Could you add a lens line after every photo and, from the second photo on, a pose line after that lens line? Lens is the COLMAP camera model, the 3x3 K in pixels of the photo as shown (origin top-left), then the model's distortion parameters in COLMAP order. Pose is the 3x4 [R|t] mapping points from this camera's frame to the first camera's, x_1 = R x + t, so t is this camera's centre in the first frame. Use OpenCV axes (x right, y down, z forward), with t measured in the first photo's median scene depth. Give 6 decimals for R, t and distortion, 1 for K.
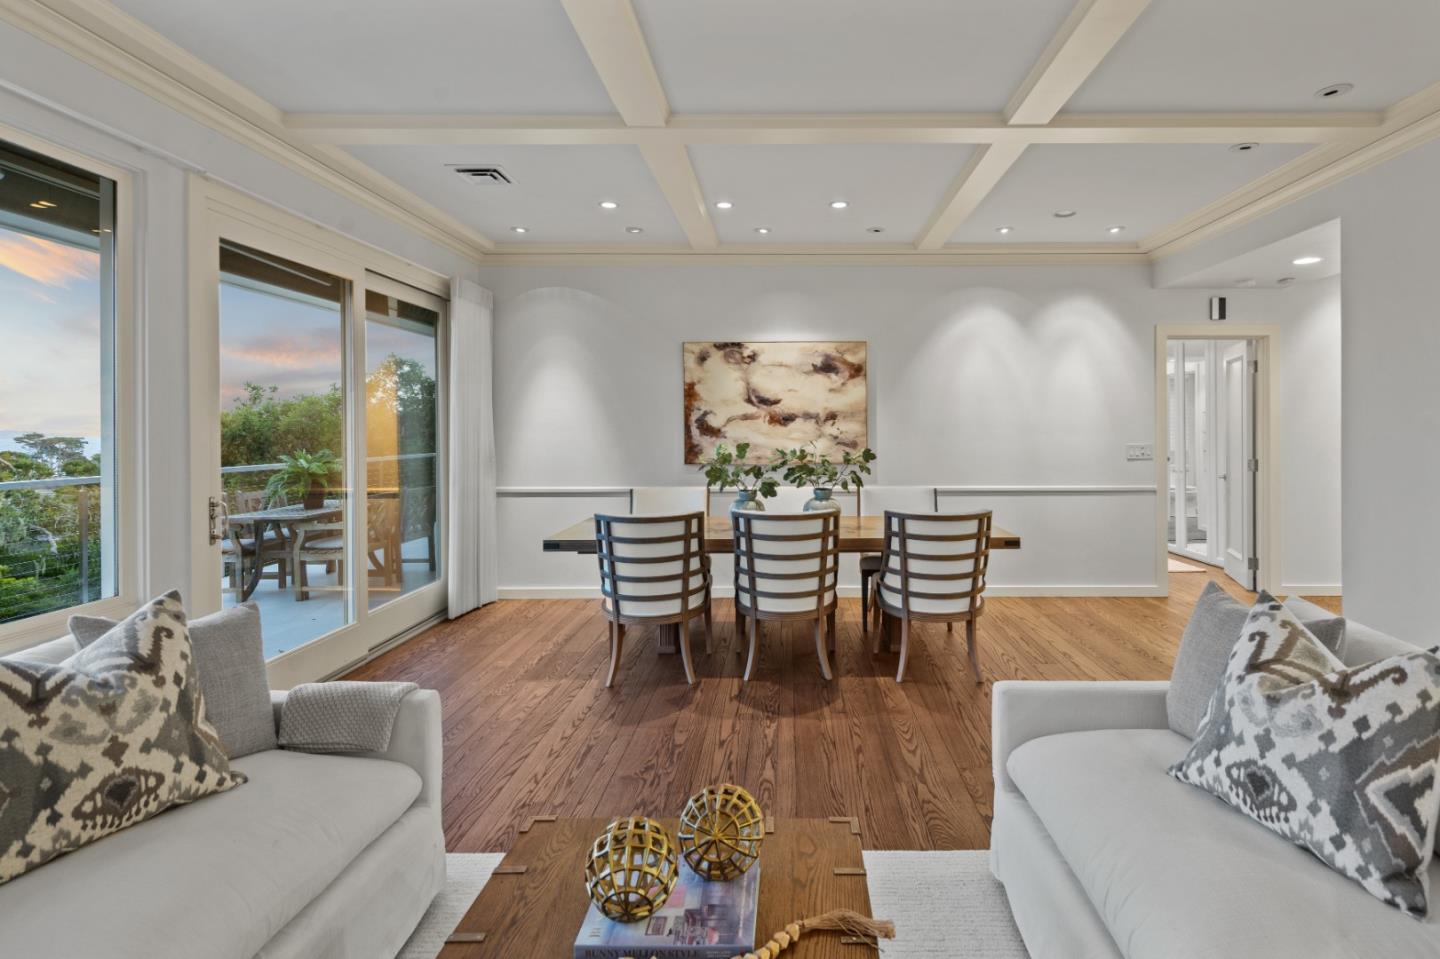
lens RADIAL K [[718.1, 0, 791.1], [0, 718.1, 428.0], [0, 0, 1]] dist [-0.000163, -0.003061]
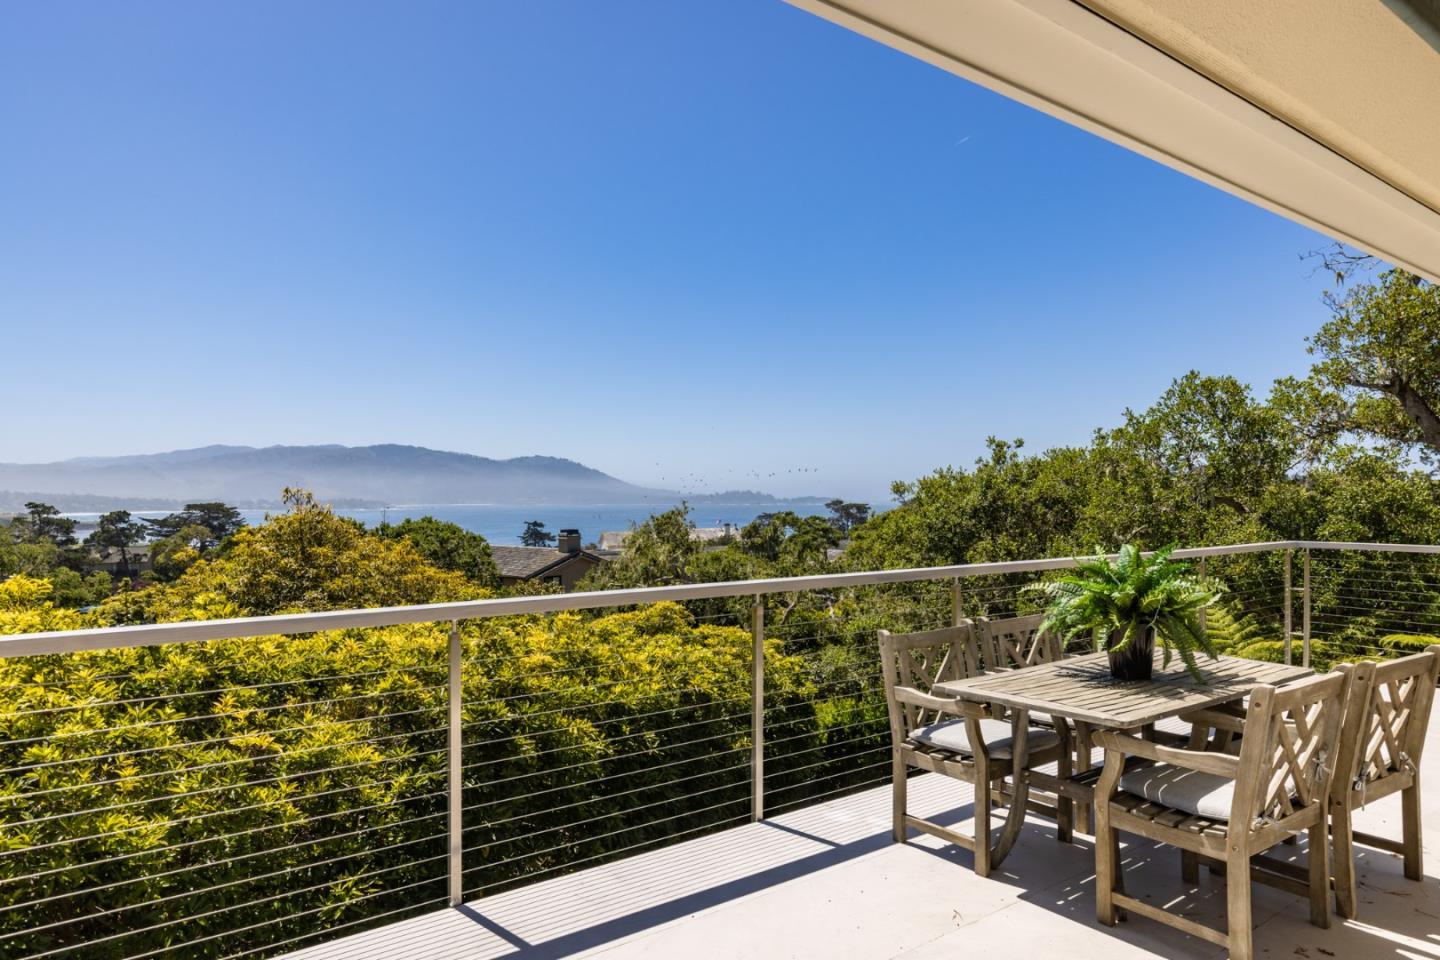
lens RADIAL K [[868.9, 0, 729.8], [0, 868.9, 502.0], [0, 0, 1]] dist [0.007144, -0.003063]
pose [[0.591312, 0.004226, -0.806432, -0.433577], [0.002068, 0.999975, 0.006756, 0.000952], [0.806440, -0.005662, 0.591289, 0.562109]]
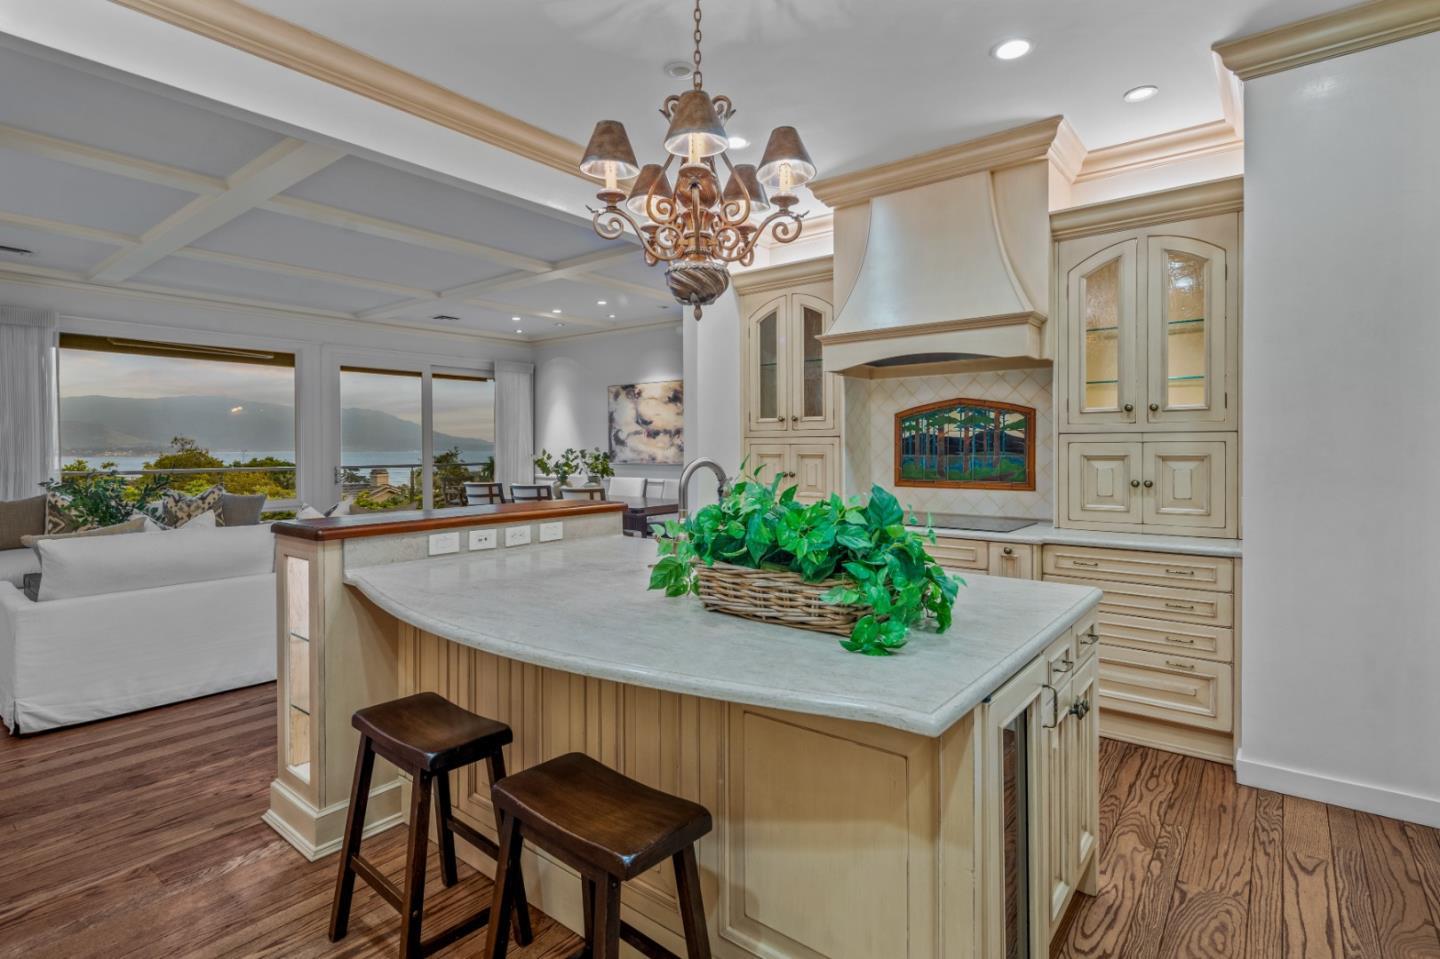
lens RADIAL K [[701.0, 0, 727.2], [0, 701.0, 460.2], [0, 0, 1]] dist [-0.005700, -0.002184]
pose [[0.786229, 0.013883, -0.617779, 1.020316], [-0.000778, 0.999769, 0.021477, 0.010844], [0.617935, -0.016405, 0.786058, -0.062183]]
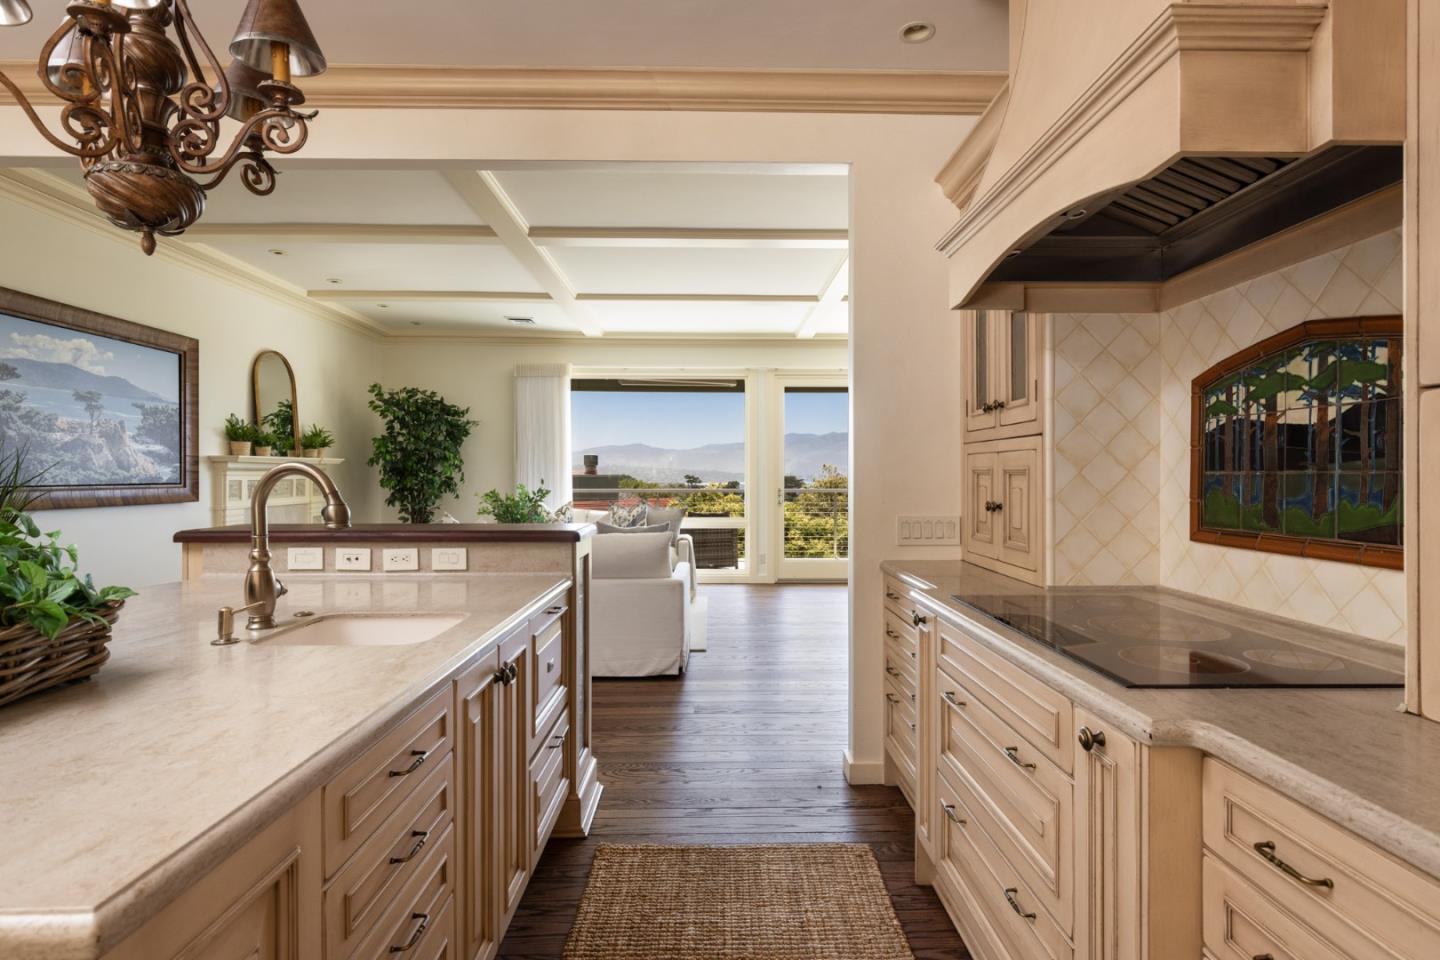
lens RADIAL K [[751.1, 0, 762.4], [0, 751.1, 475.7], [0, 0, 1]] dist [-0.004509, -0.000471]
pose [[0.023361, 0.003416, -0.999721, 1.057226], [-0.001210, 0.999994, 0.003389, 0.023641], [0.999726, 0.001131, 0.023365, 0.478354]]
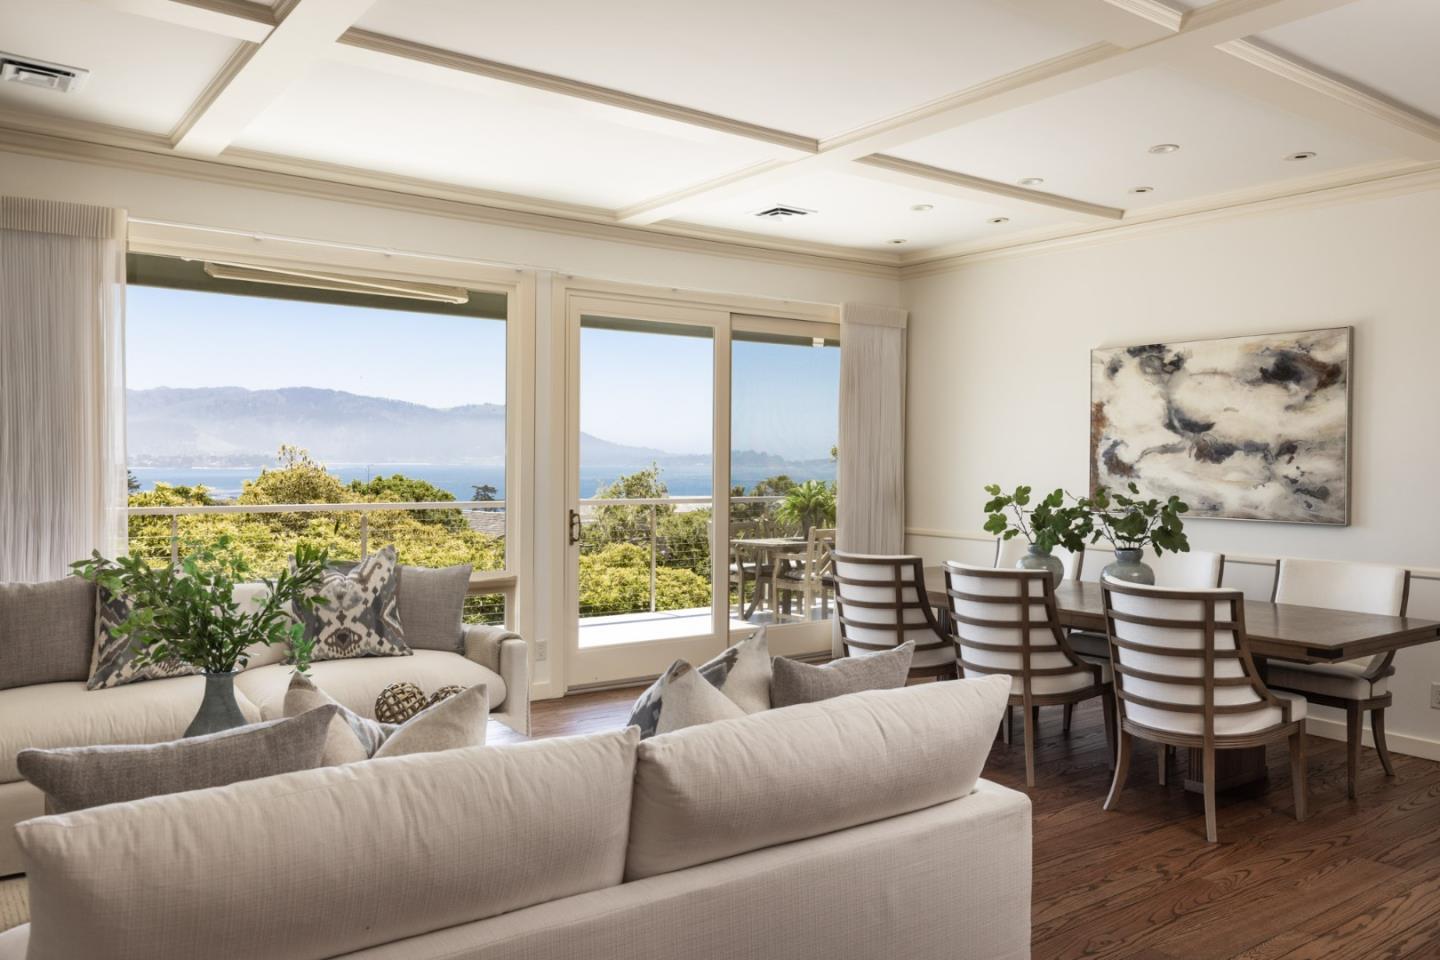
lens RADIAL K [[1092.1, 0, 727.9], [0, 1092.1, 477.4], [0, 0, 1]] dist [0.008263, -0.018438]
pose [[0.591199, 0.021232, -0.806247, 0.550372], [-0.010907, 0.999772, 0.018331, -0.002493], [0.806452, -0.002044, 0.591296, 0.015914]]
